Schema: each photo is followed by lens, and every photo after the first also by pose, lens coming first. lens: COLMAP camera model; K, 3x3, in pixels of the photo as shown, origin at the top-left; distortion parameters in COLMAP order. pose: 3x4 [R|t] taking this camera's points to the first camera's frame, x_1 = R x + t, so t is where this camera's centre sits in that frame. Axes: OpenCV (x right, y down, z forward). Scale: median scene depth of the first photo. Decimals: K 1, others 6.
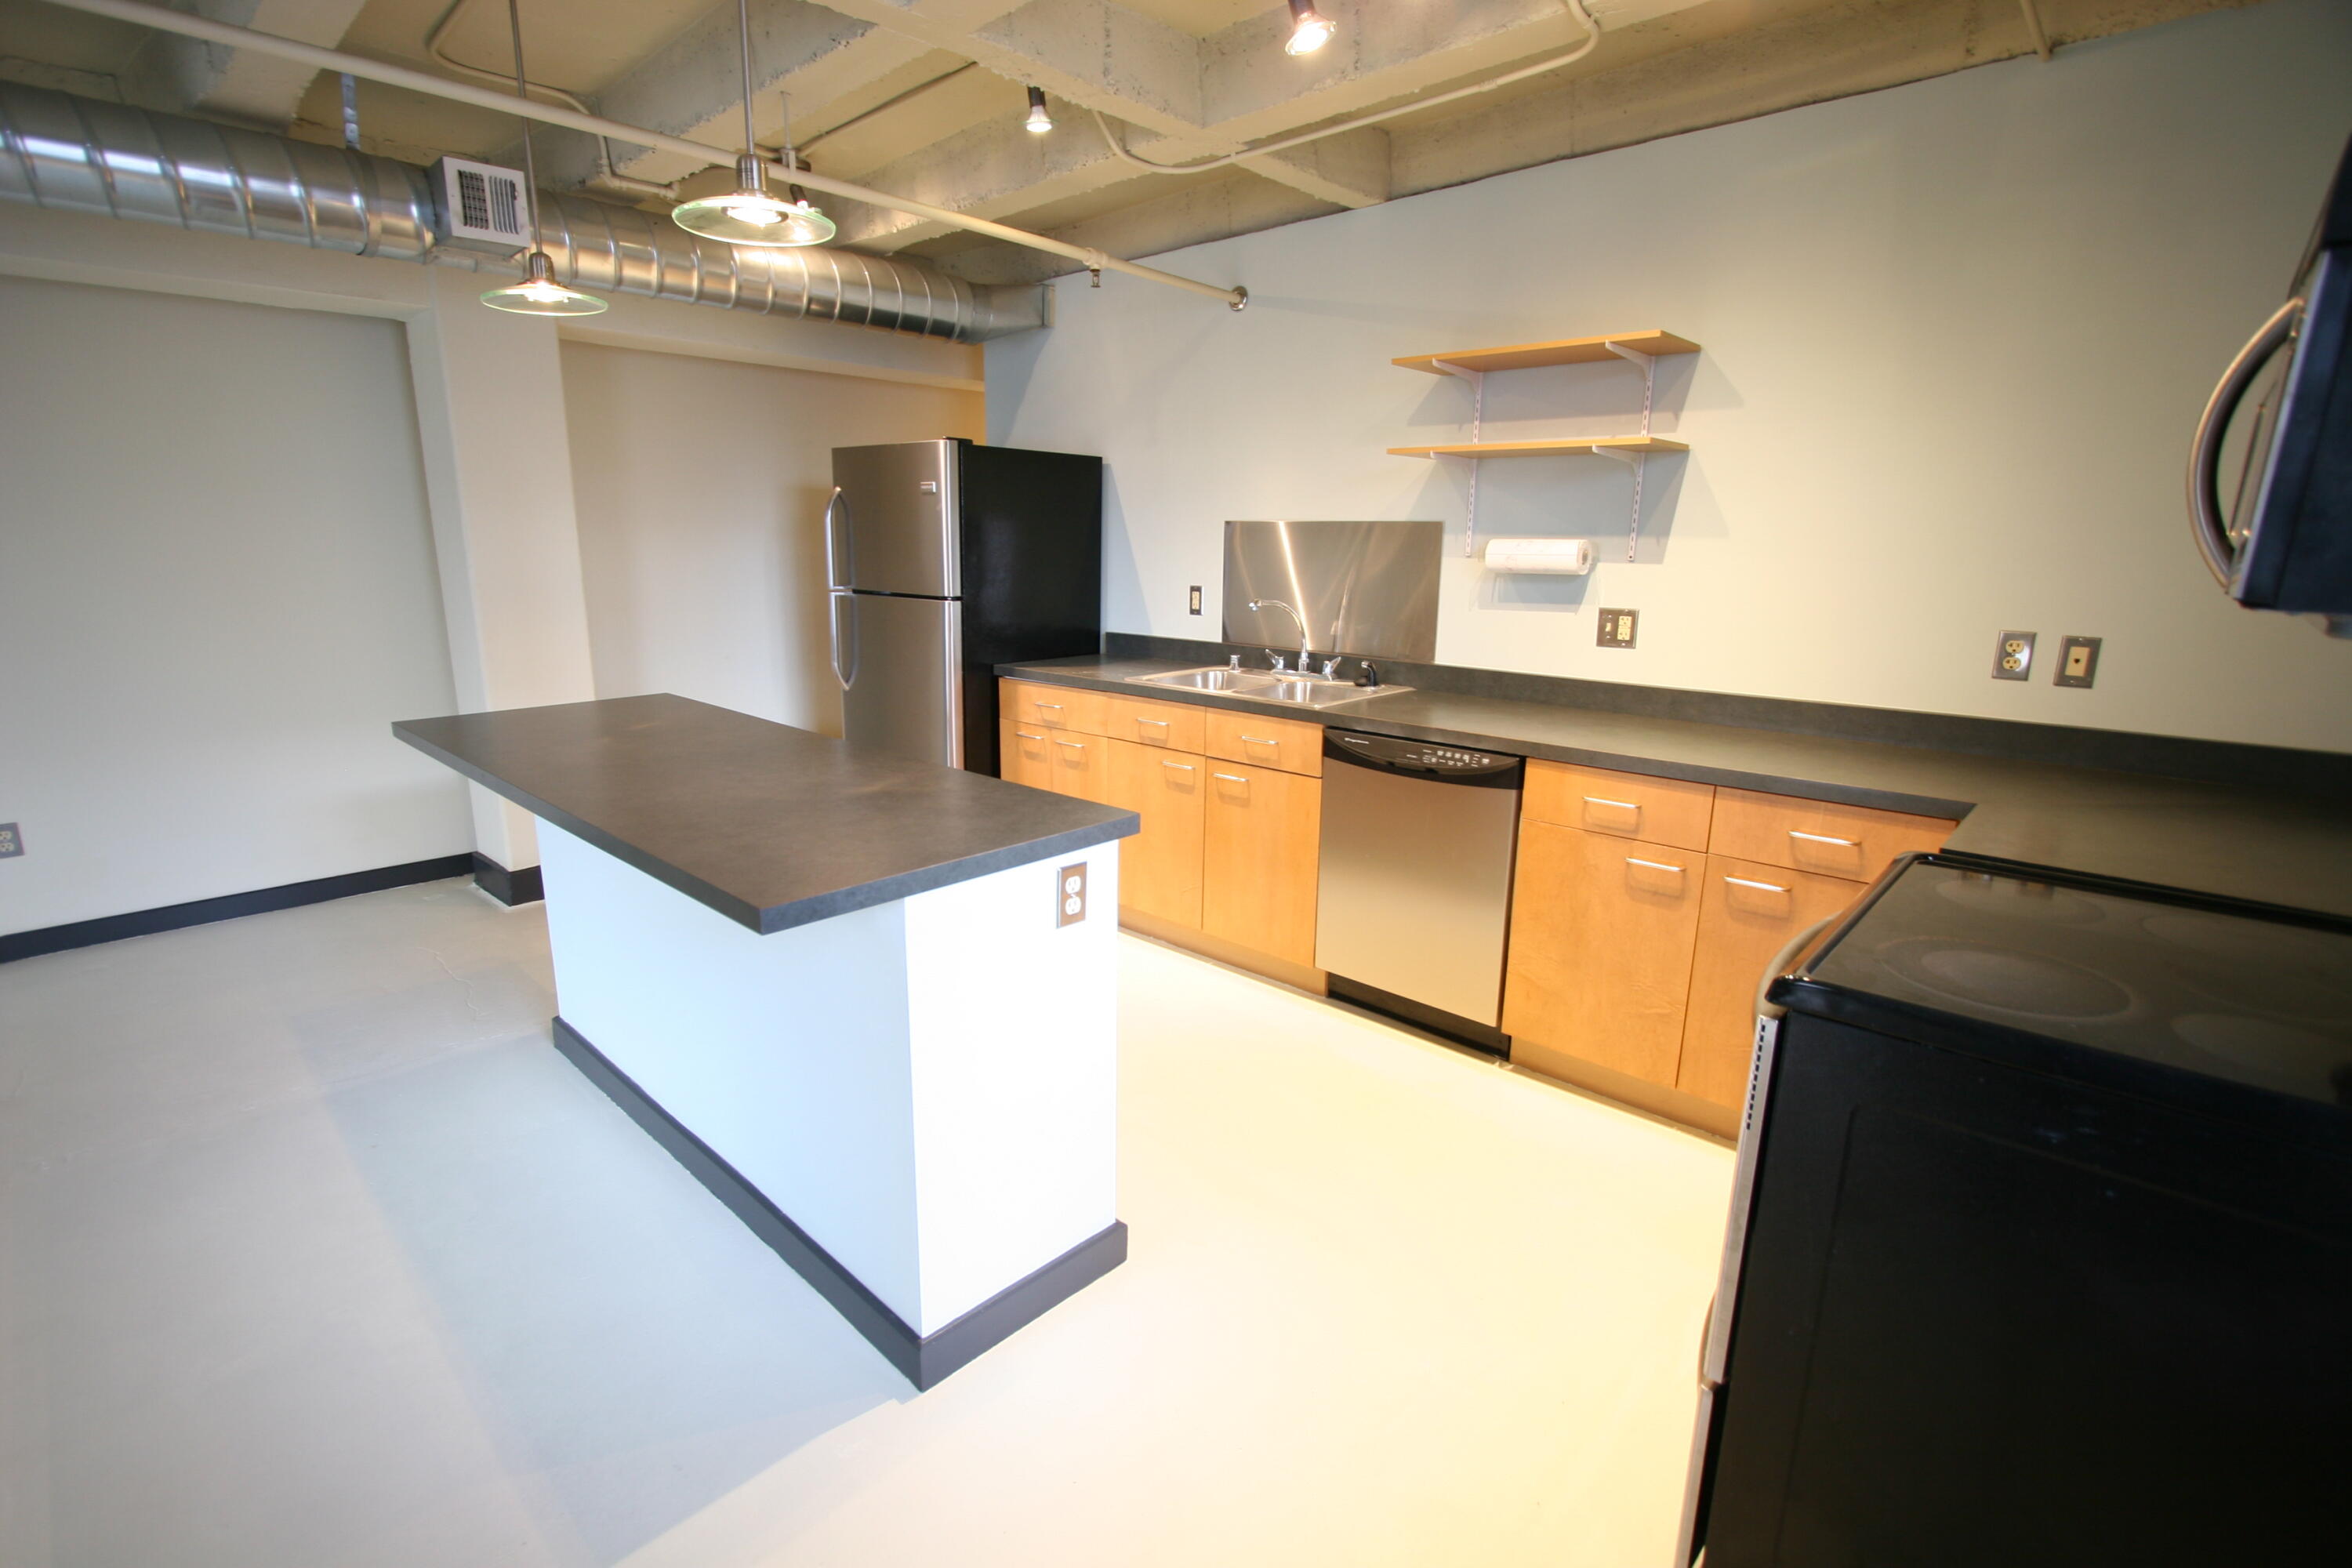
lens RADIAL K [[1073.5, 0, 1151.9], [0, 1073.5, 787.4], [0, 0, 1]] dist [-0.008181, 0.000164]
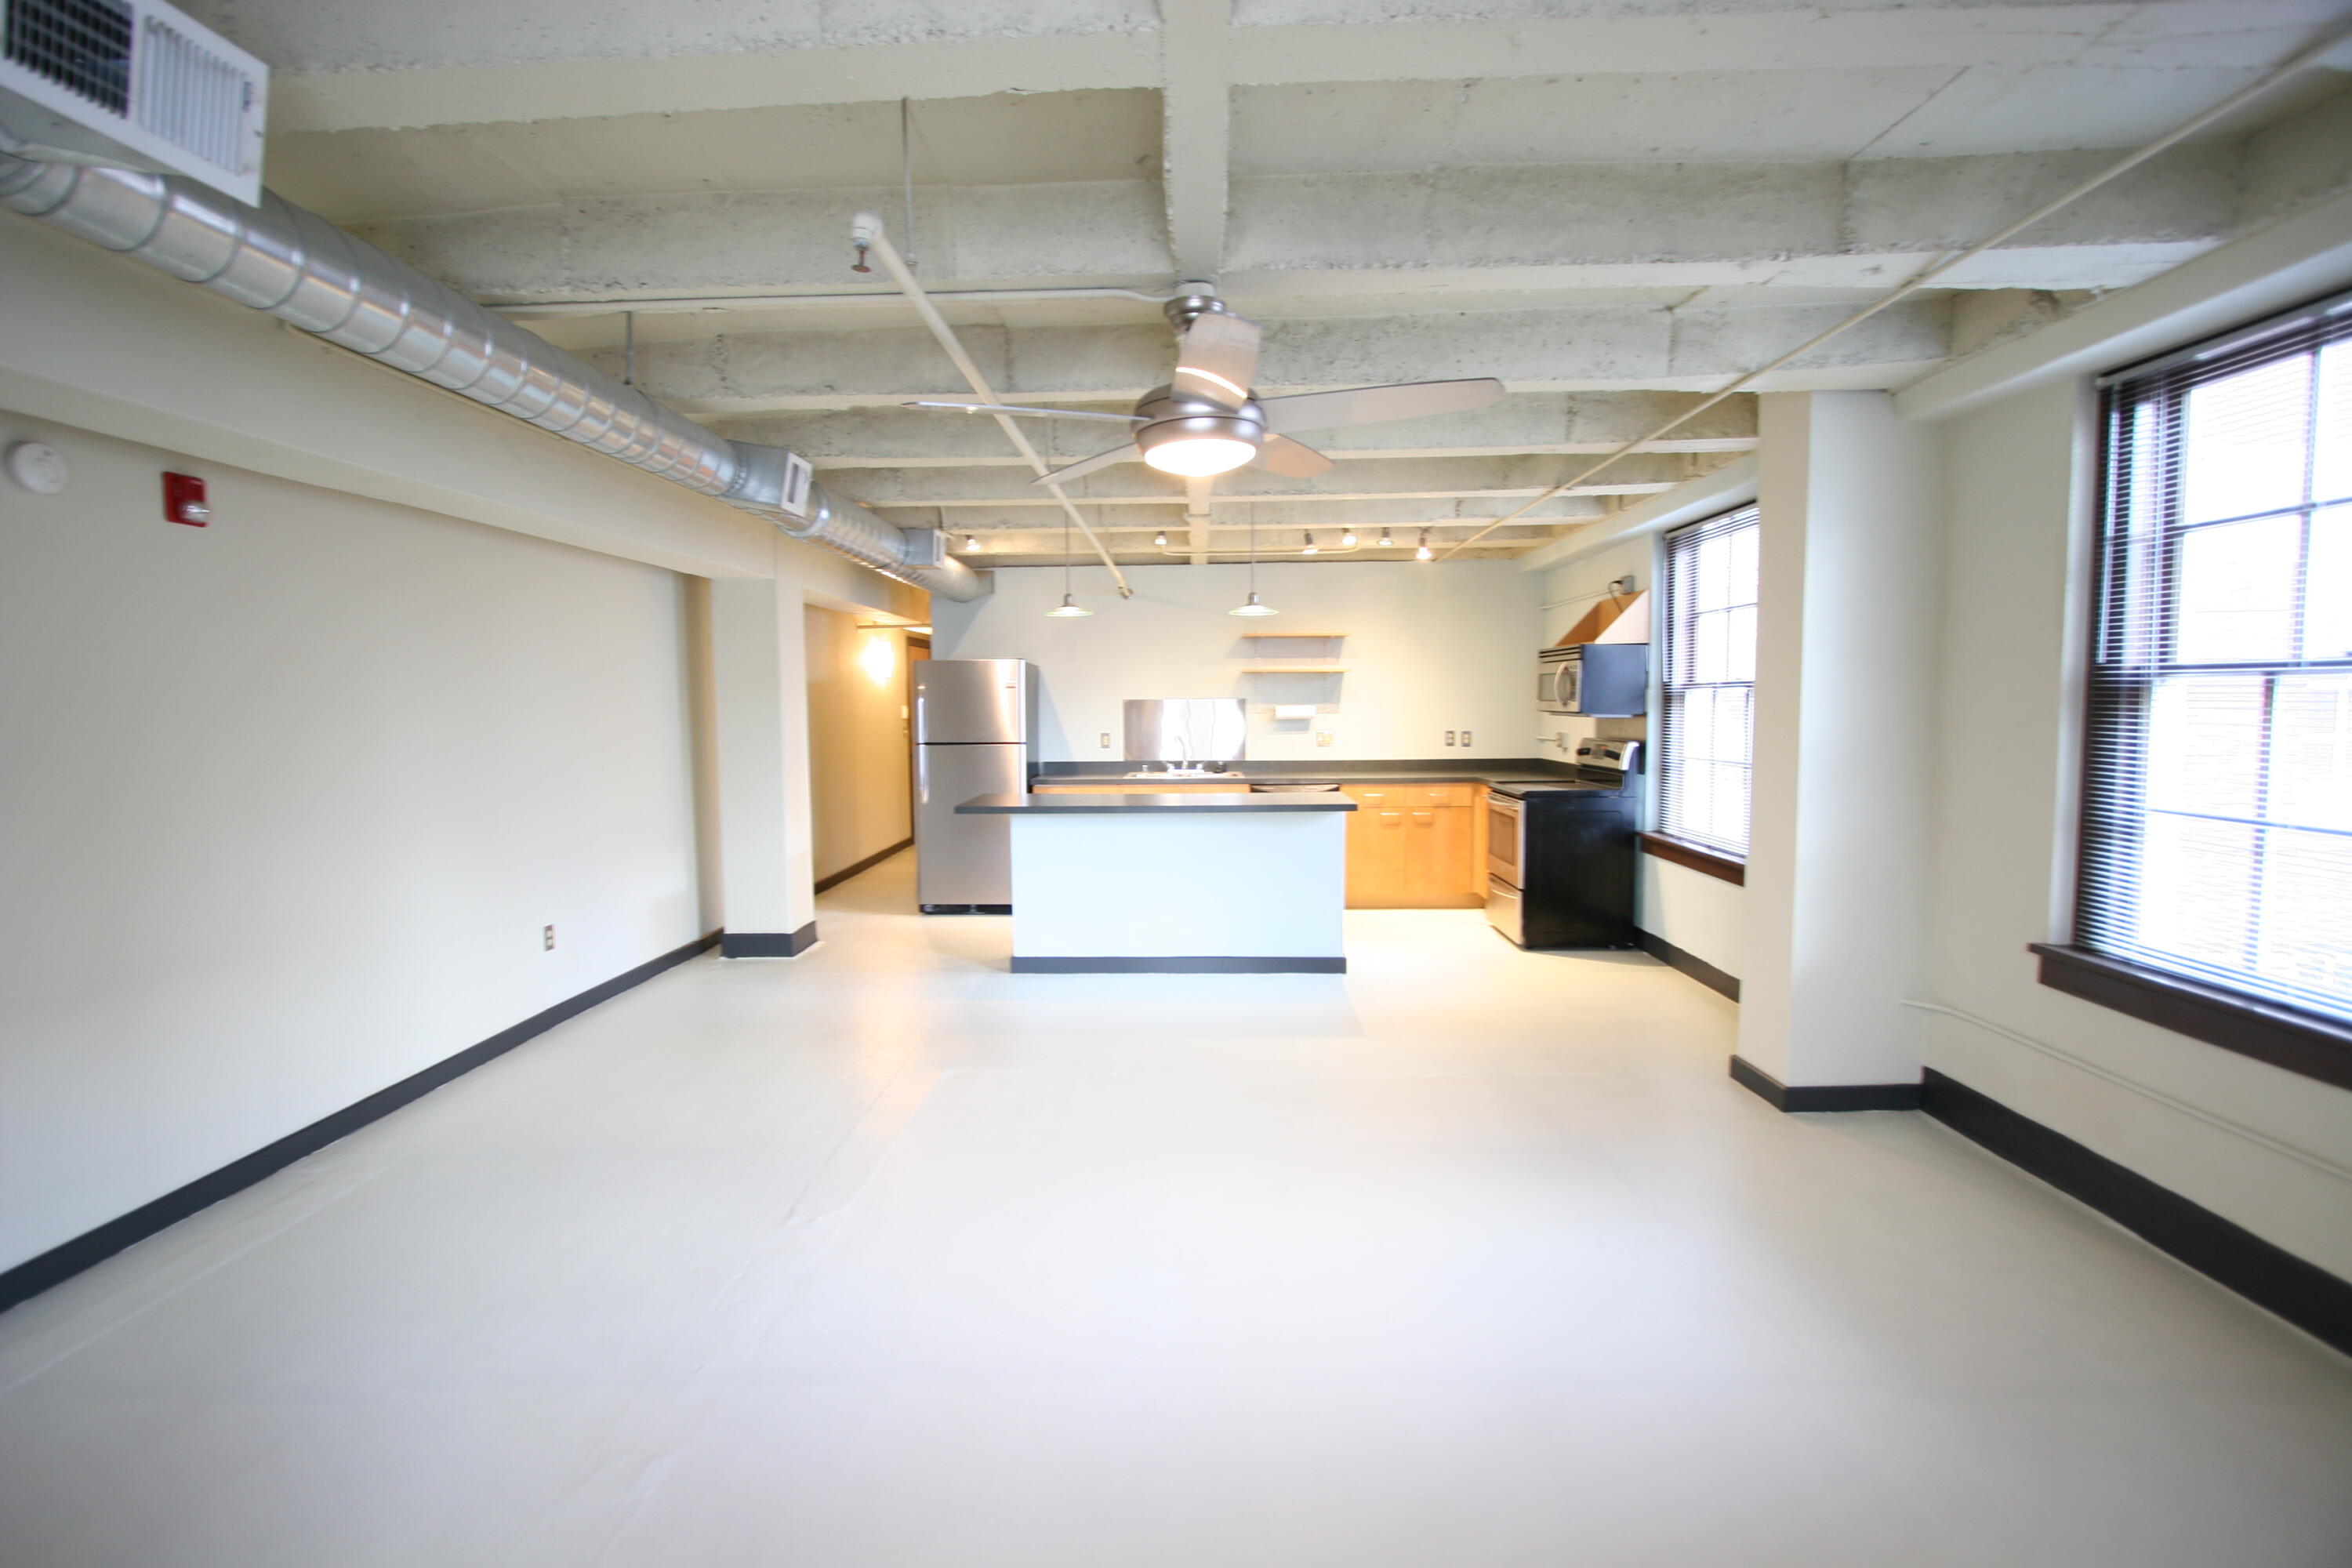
lens RADIAL K [[1073.5, 0, 1151.9], [0, 1073.5, 787.4], [0, 0, 1]] dist [-0.008181, 0.000164]
pose [[0.754519, -0.066451, 0.652905, -1.468705], [0.166655, 0.981650, -0.092682, 0.125439], [-0.634765, 0.178740, 0.751748, -0.602118]]
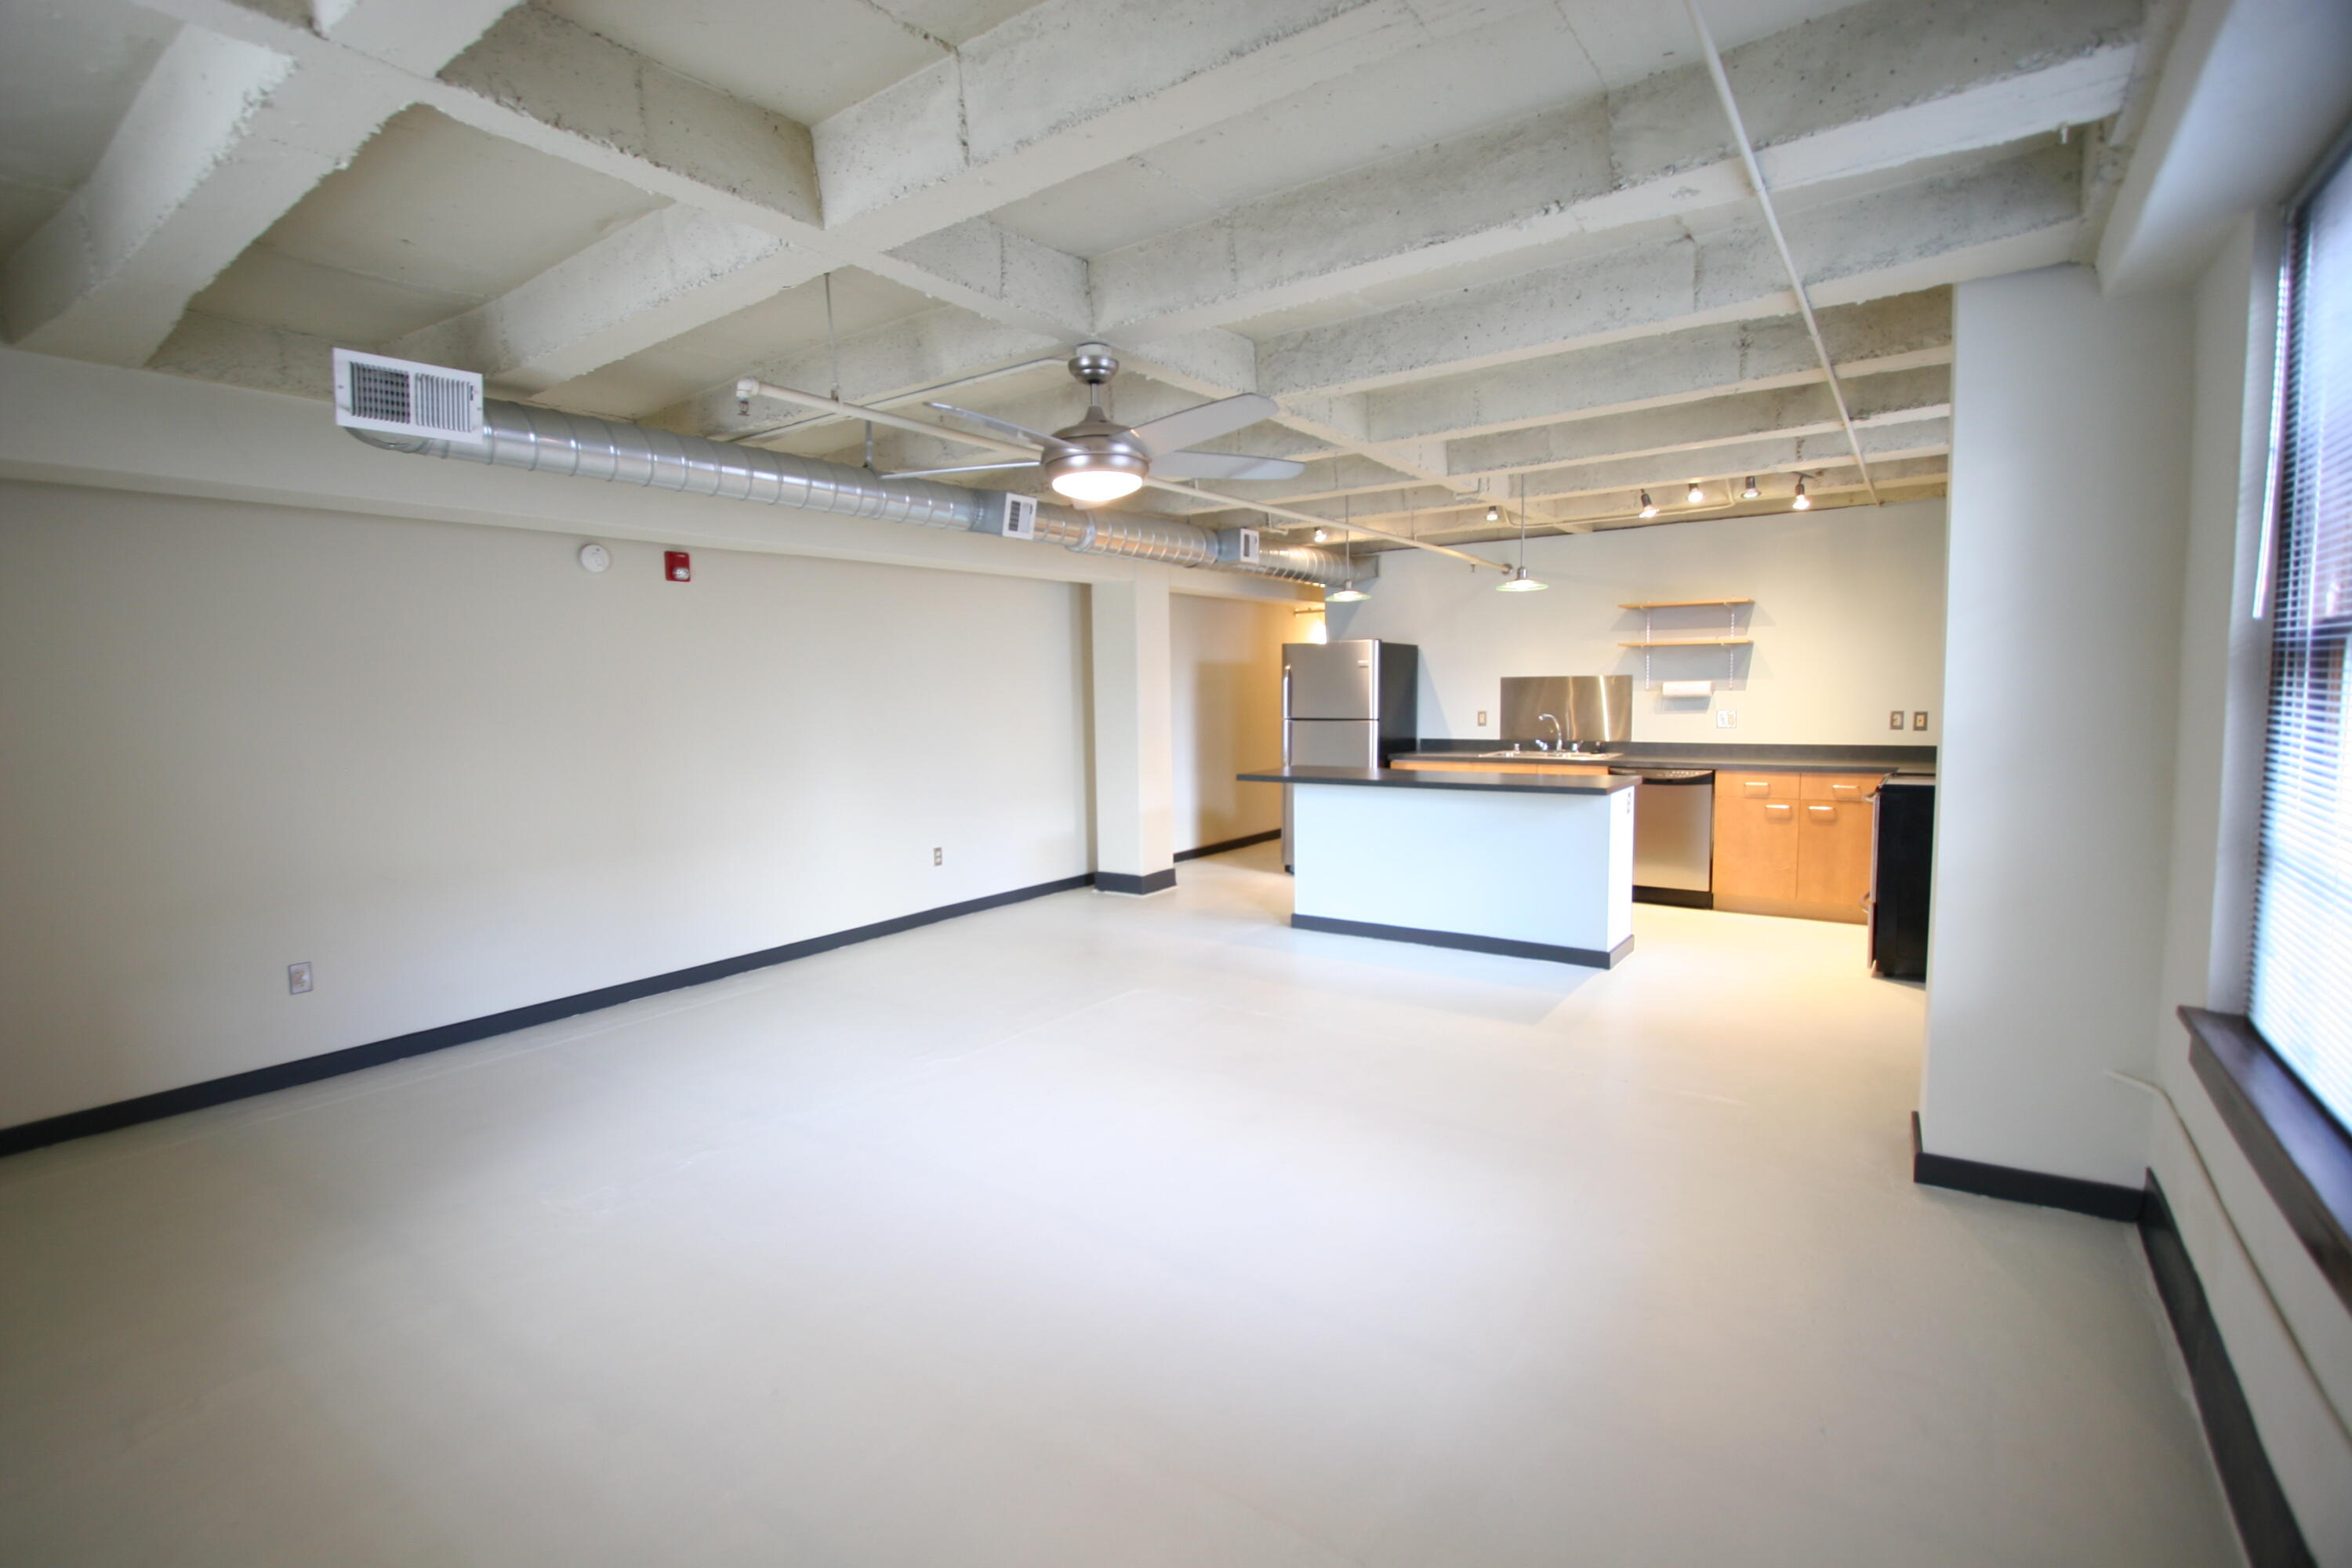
lens RADIAL K [[1073.5, 0, 1151.9], [0, 1073.5, 787.4], [0, 0, 1]] dist [-0.008181, 0.000164]
pose [[0.991885, -0.036830, 0.121683, -0.989224], [0.053770, 0.988829, -0.139015, 0.228319], [-0.115204, 0.144430, 0.982786, -0.996686]]
